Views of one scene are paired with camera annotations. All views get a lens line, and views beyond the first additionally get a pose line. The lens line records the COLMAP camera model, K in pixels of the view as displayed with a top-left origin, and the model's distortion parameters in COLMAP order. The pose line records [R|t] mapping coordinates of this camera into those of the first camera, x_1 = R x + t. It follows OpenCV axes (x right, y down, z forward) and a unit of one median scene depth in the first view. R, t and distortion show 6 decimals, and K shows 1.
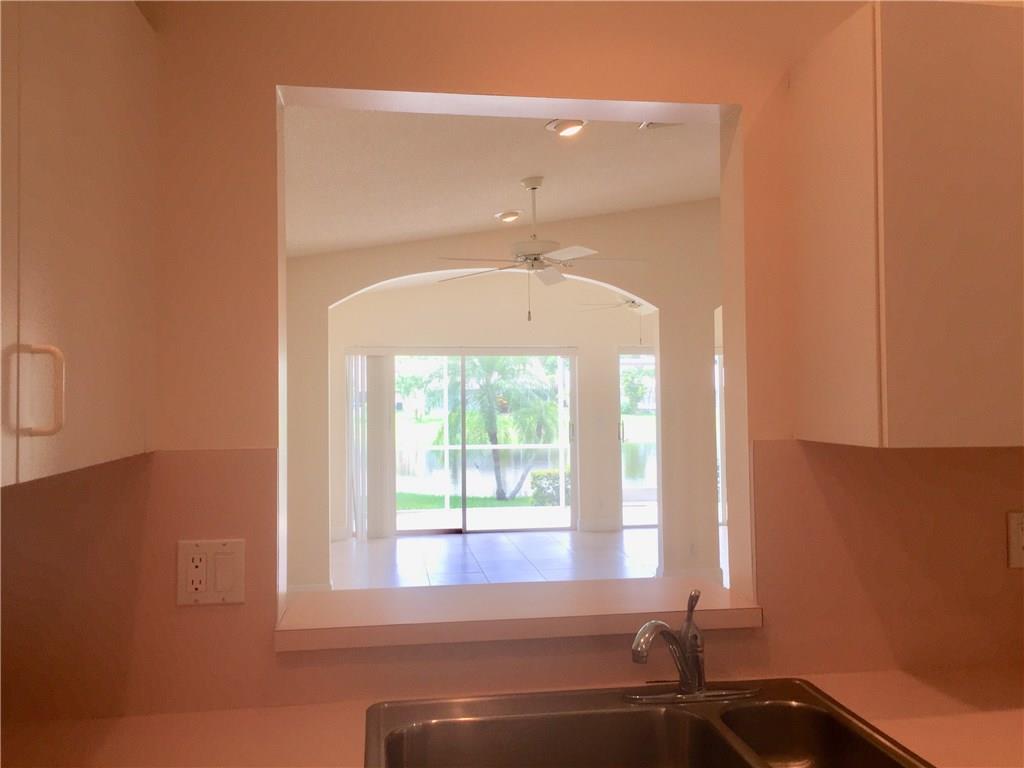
lens RADIAL K [[878.1, 0, 511.4], [0, 878.1, 378.1], [0, 0, 1]] dist [0.085934, -0.112783]
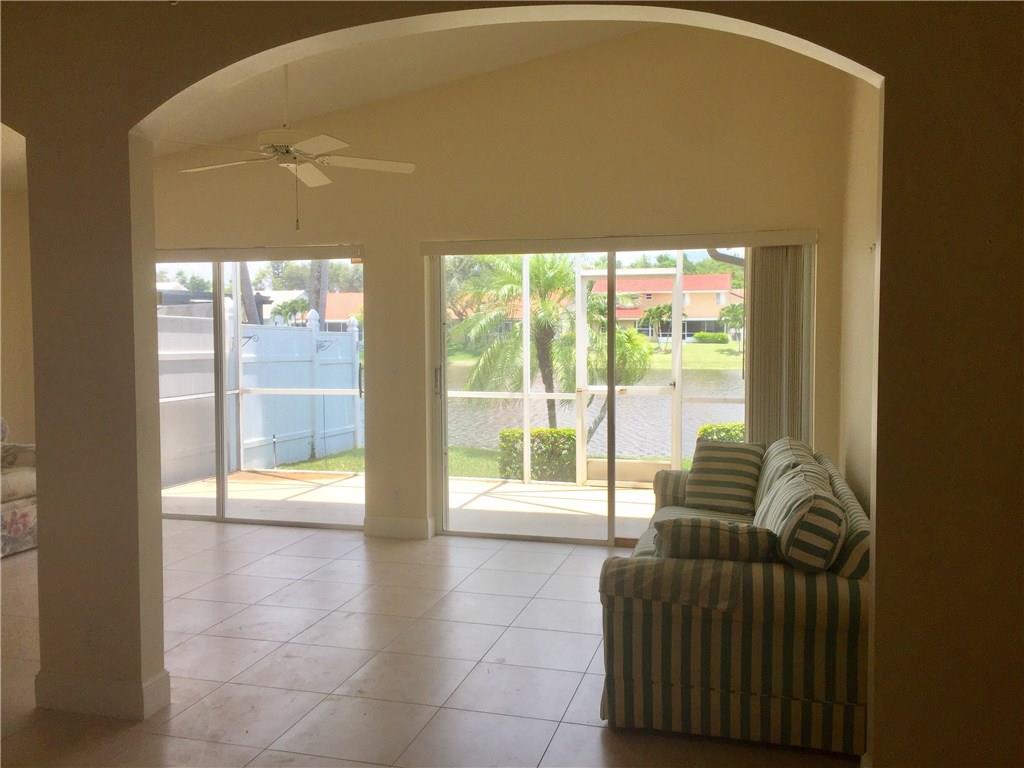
lens RADIAL K [[878.1, 0, 511.7], [0, 878.1, 375.6], [0, 0, 1]] dist [0.085934, -0.112783]
pose [[0.910761, 0.031670, -0.411718, 0.429241], [0.000608, 0.996951, 0.078034, 0.008435], [0.412933, -0.071320, 0.907964, 0.466085]]
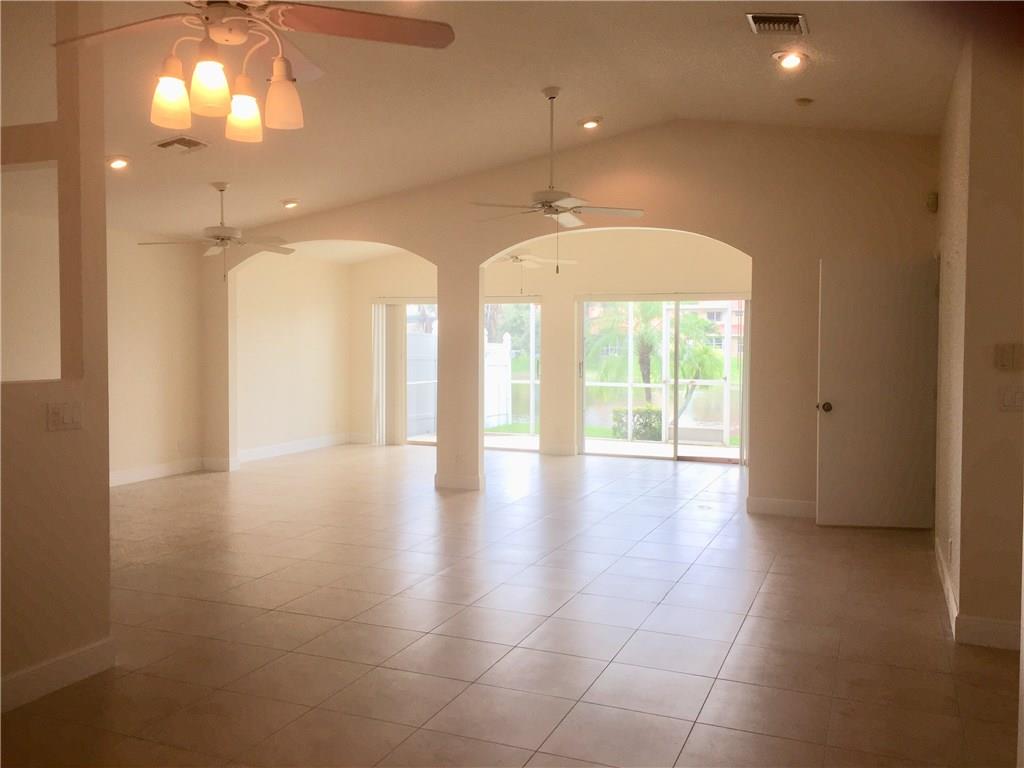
lens RADIAL K [[878.1, 0, 517.7], [0, 878.1, 385.0], [0, 0, 1]] dist [0.085934, -0.112783]
pose [[0.857744, 0.043170, -0.512261, 0.640685], [-0.006207, 0.997265, 0.073651, -0.003175], [0.514039, -0.059994, 0.855666, -0.011700]]
